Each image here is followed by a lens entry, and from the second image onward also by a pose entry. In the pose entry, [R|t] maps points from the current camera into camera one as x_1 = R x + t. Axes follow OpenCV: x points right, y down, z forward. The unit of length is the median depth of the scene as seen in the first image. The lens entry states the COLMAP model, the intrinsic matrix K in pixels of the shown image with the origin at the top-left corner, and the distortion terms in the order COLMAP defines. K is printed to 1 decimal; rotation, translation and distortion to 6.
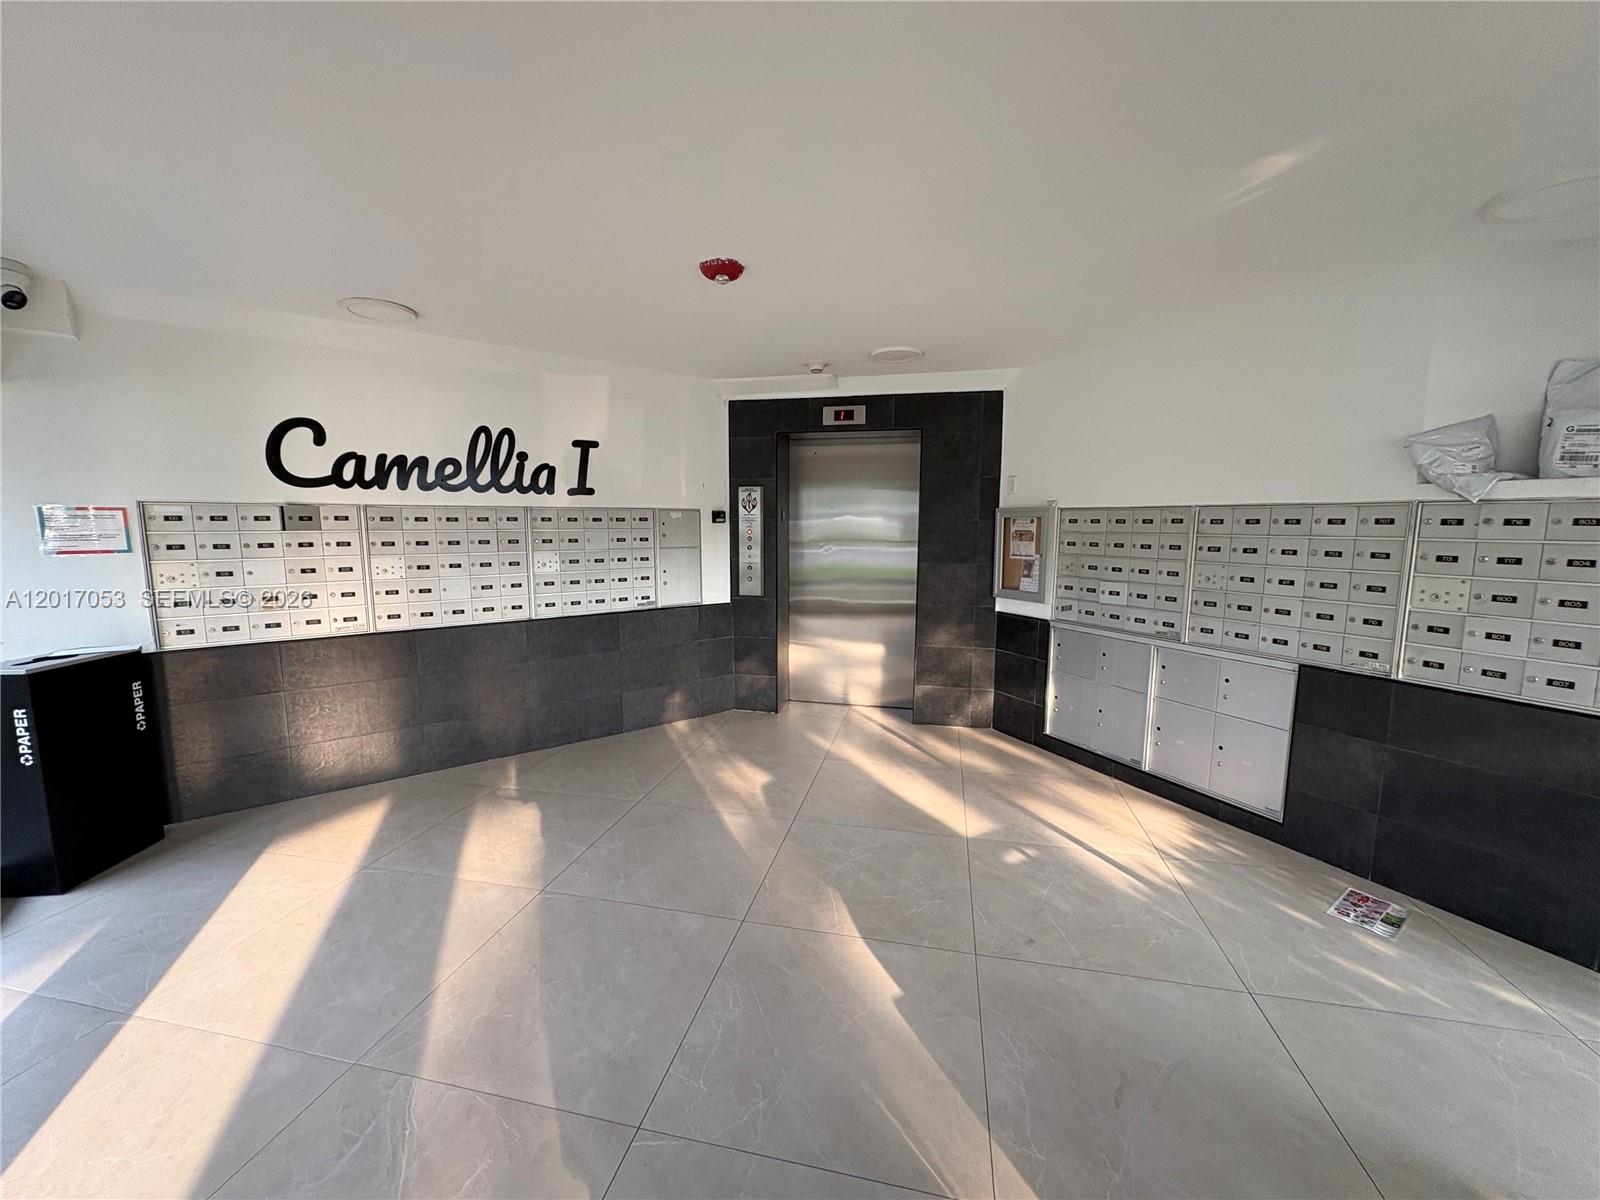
lens RADIAL K [[642.1, 0, 806.6], [0, 642.1, 604.2], [0, 0, 1]] dist [0.002253, -0.000046]
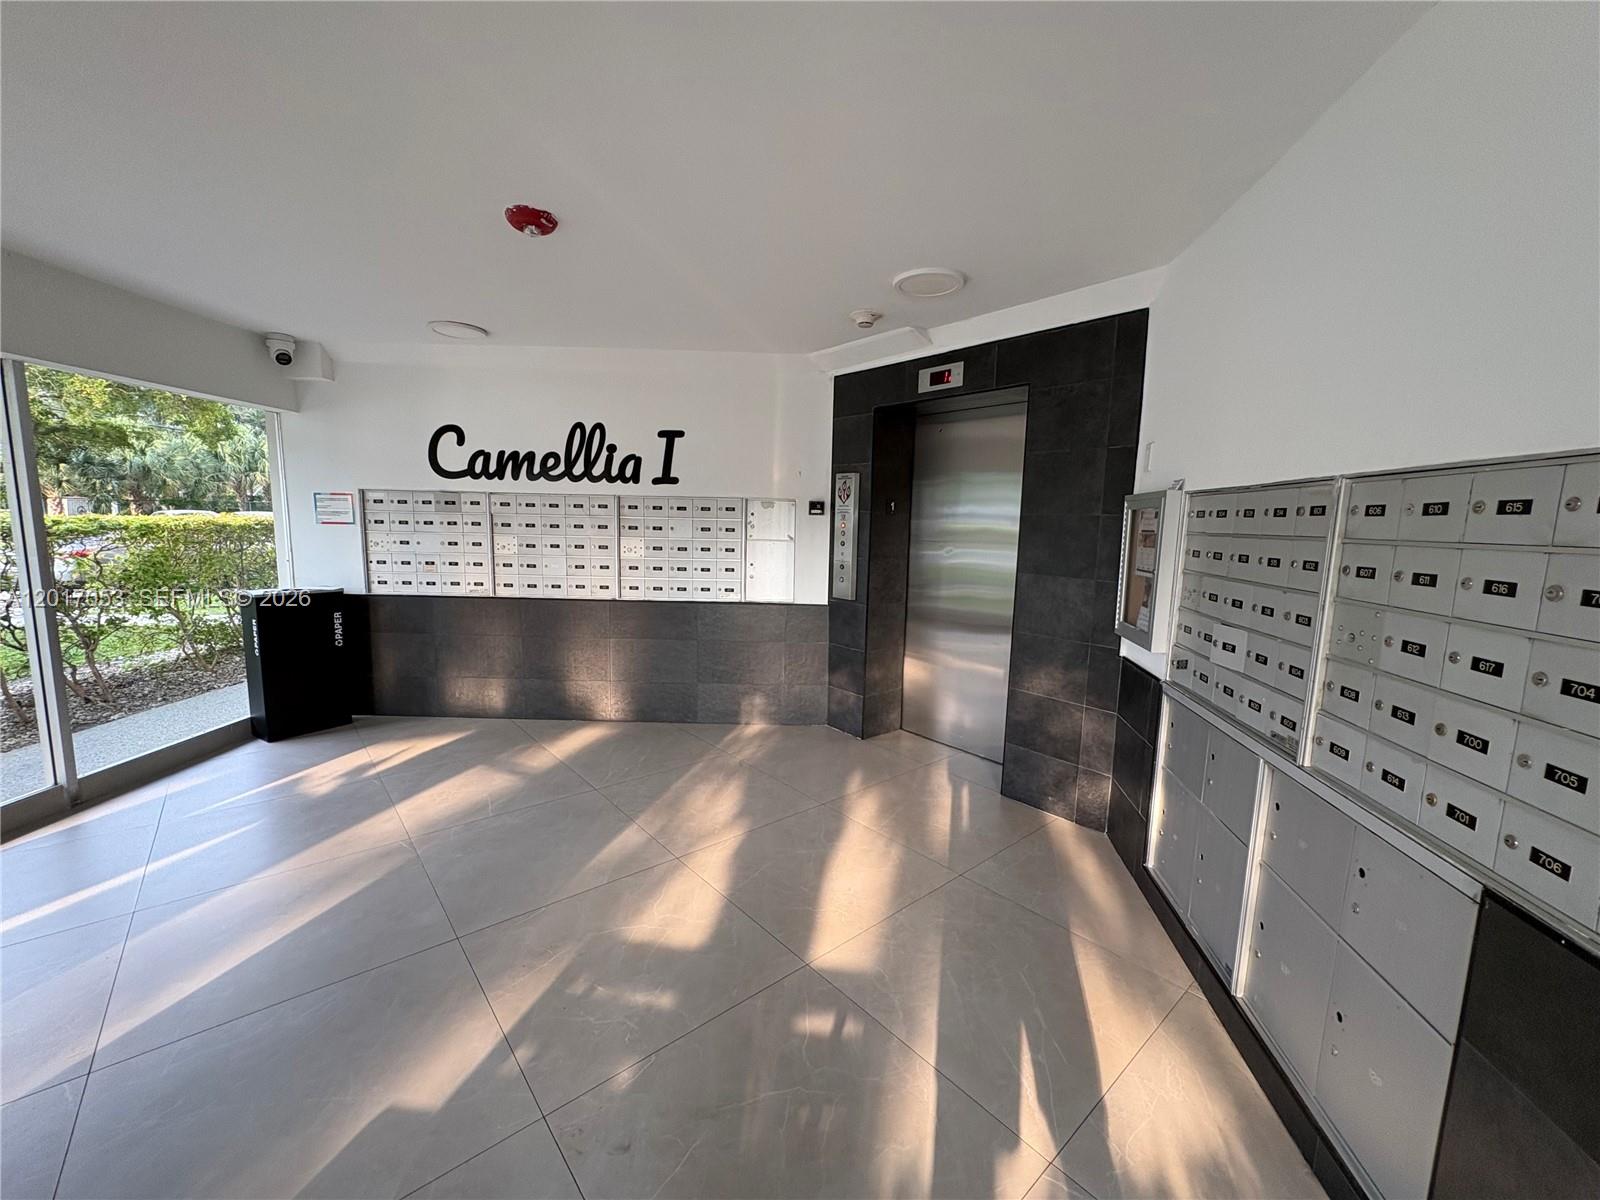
lens RADIAL K [[642.1, 0, 795.2], [0, 642.1, 602.1], [0, 0, 1]] dist [0.002253, -0.000046]
pose [[0.796110, 0.094010, -0.597805, 0.470378], [-0.098854, 0.994793, 0.024793, -0.029882], [0.597023, 0.039357, 0.801258, 0.325650]]
